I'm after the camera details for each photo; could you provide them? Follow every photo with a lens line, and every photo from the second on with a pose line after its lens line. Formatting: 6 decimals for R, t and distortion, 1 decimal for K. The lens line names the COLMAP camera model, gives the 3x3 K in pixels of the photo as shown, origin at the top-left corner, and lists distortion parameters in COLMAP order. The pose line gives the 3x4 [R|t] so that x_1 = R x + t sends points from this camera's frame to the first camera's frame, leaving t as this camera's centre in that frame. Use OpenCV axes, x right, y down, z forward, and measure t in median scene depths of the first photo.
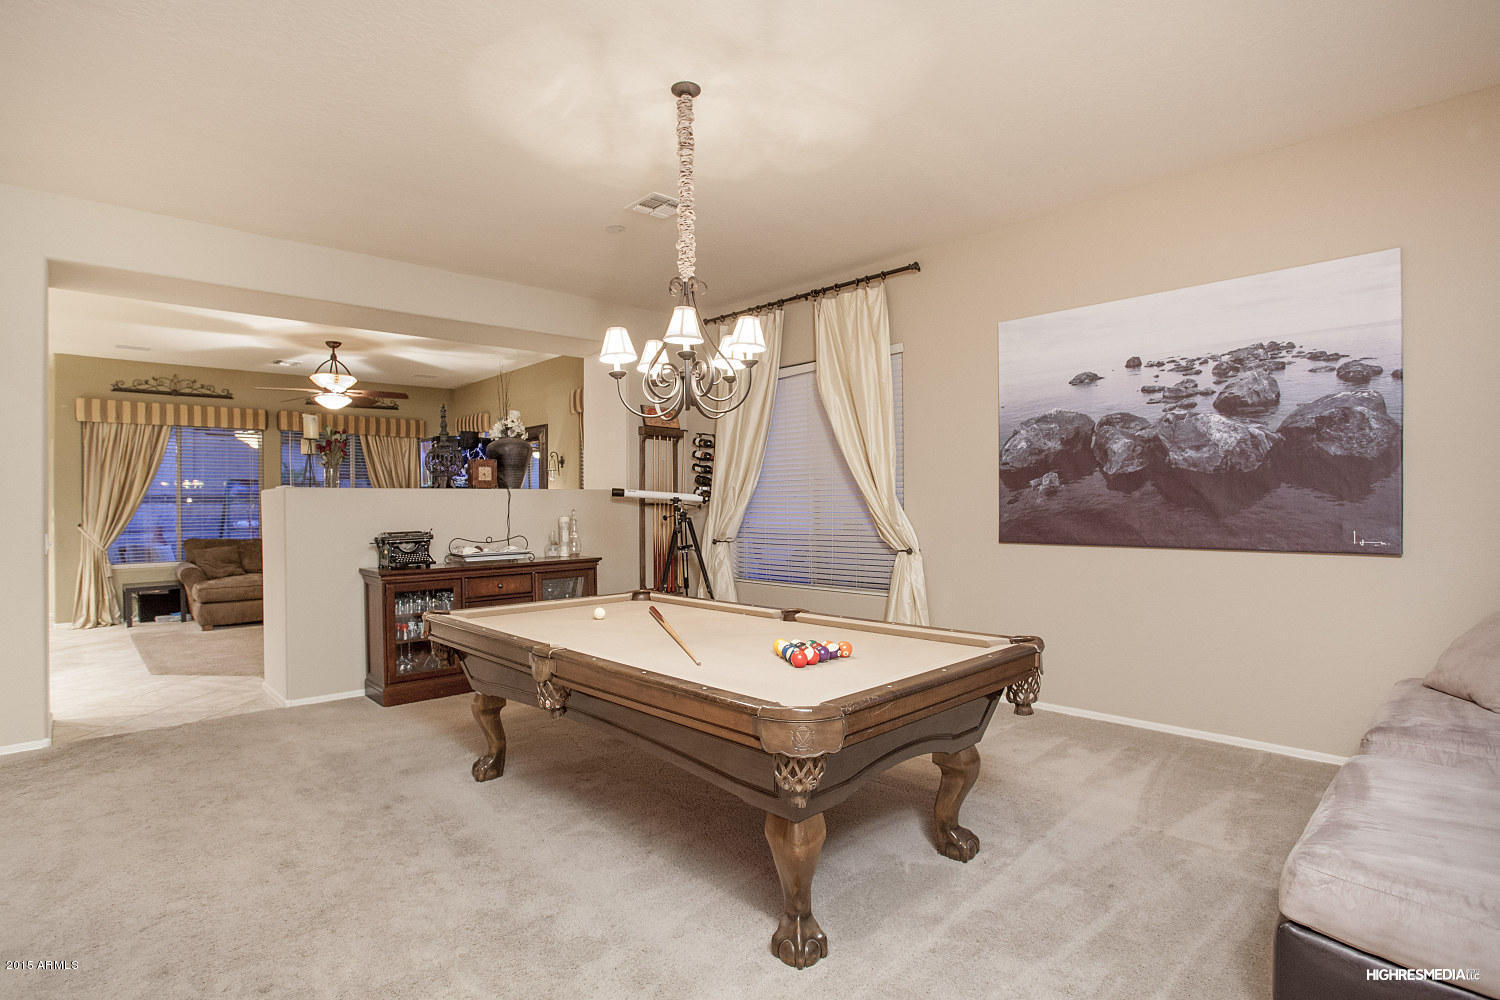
lens RADIAL K [[730.6, 0, 745.5], [0, 730.6, 505.2], [0, 0, 1]] dist [-0.069489, 0.034803]
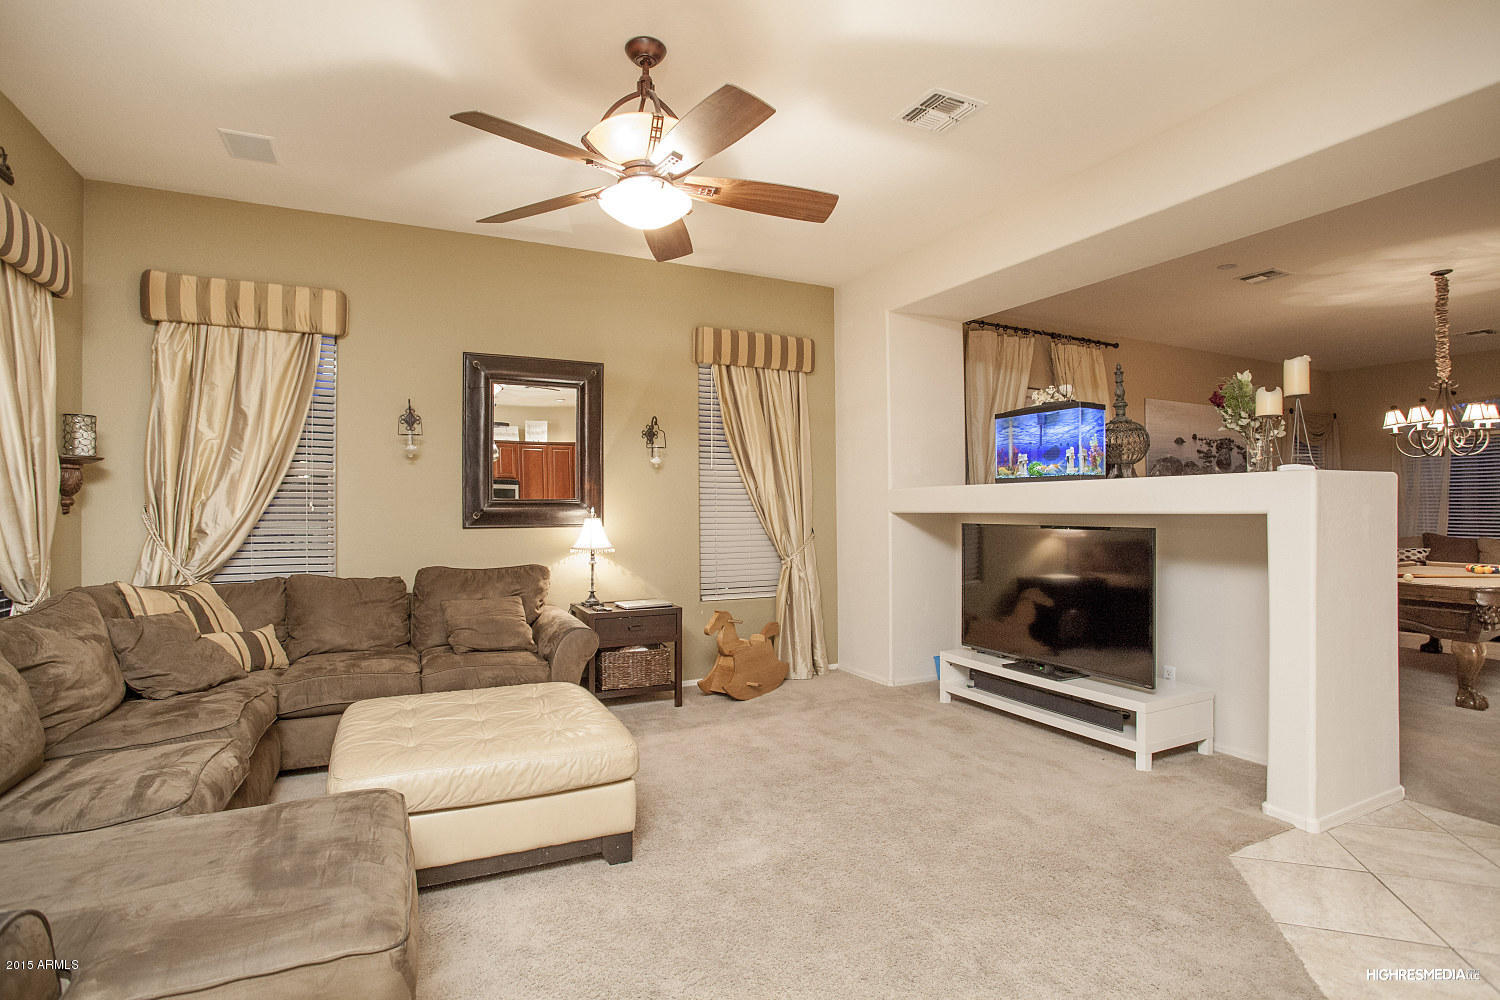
lens RADIAL K [[730.6, 0, 745.5], [0, 730.6, 505.2], [0, 0, 1]] dist [-0.069489, 0.034803]
pose [[0.301387, 0.011868, 0.953428, -0.844443], [0.000252, 0.999922, -0.012526, 0.007128], [-0.953502, 0.004015, 0.301361, 0.786322]]
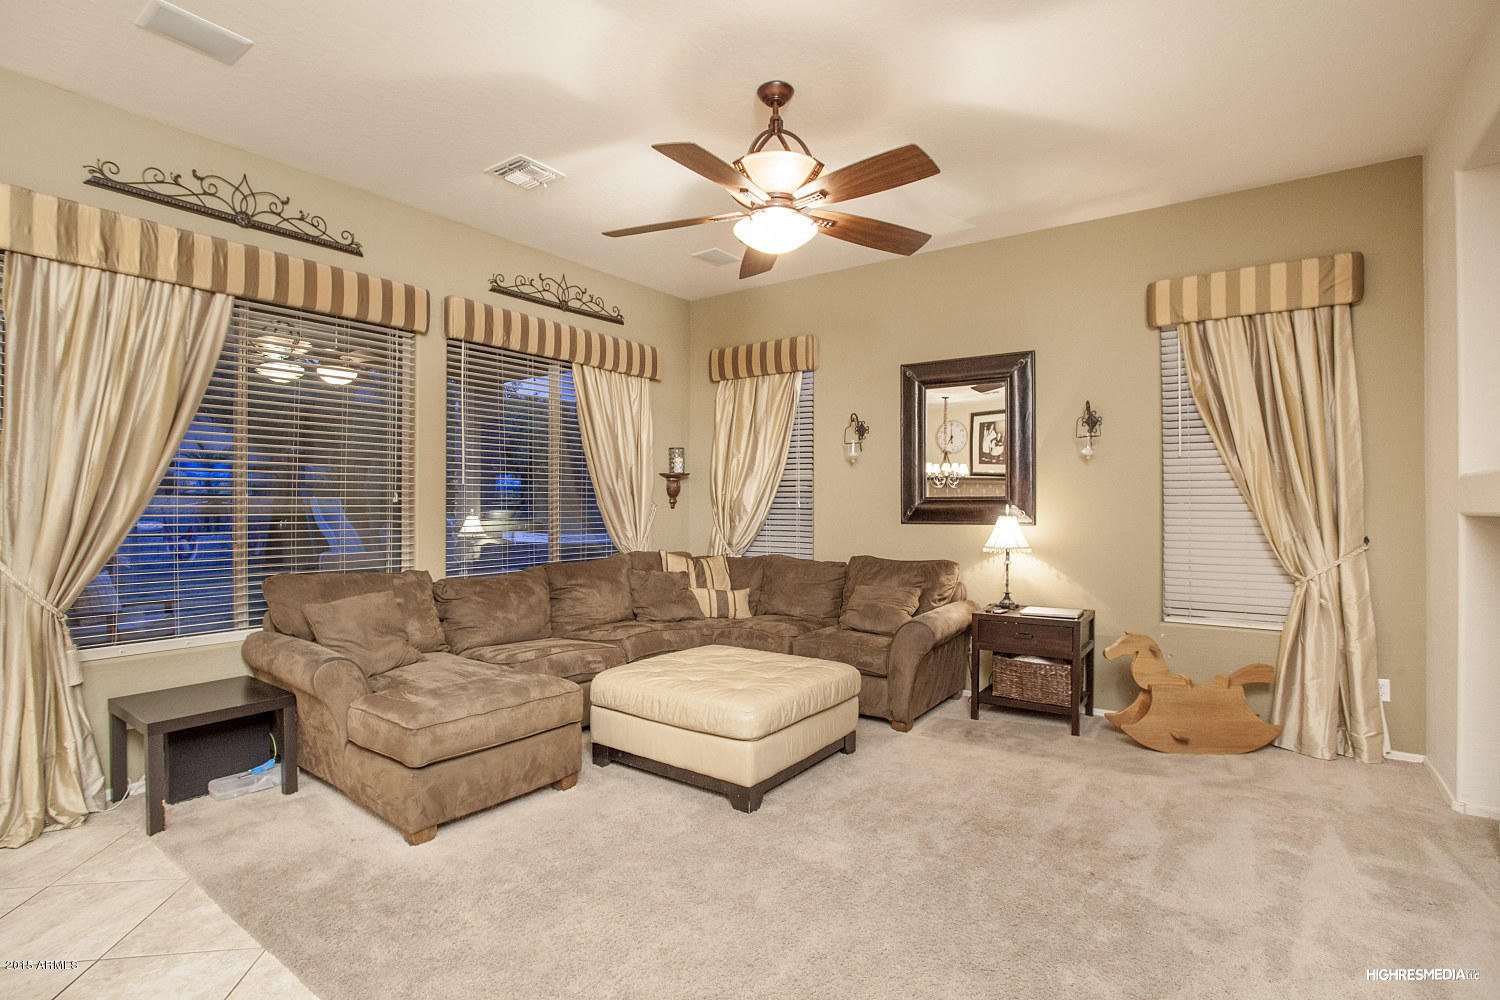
lens RADIAL K [[730.6, 0, 745.5], [0, 730.6, 505.2], [0, 0, 1]] dist [-0.069489, 0.034803]
pose [[0.982594, 0.009938, 0.185498, -0.623043], [-0.009143, 0.999945, -0.005139, 0.006565], [-0.185539, 0.003353, 0.982631, 0.569984]]
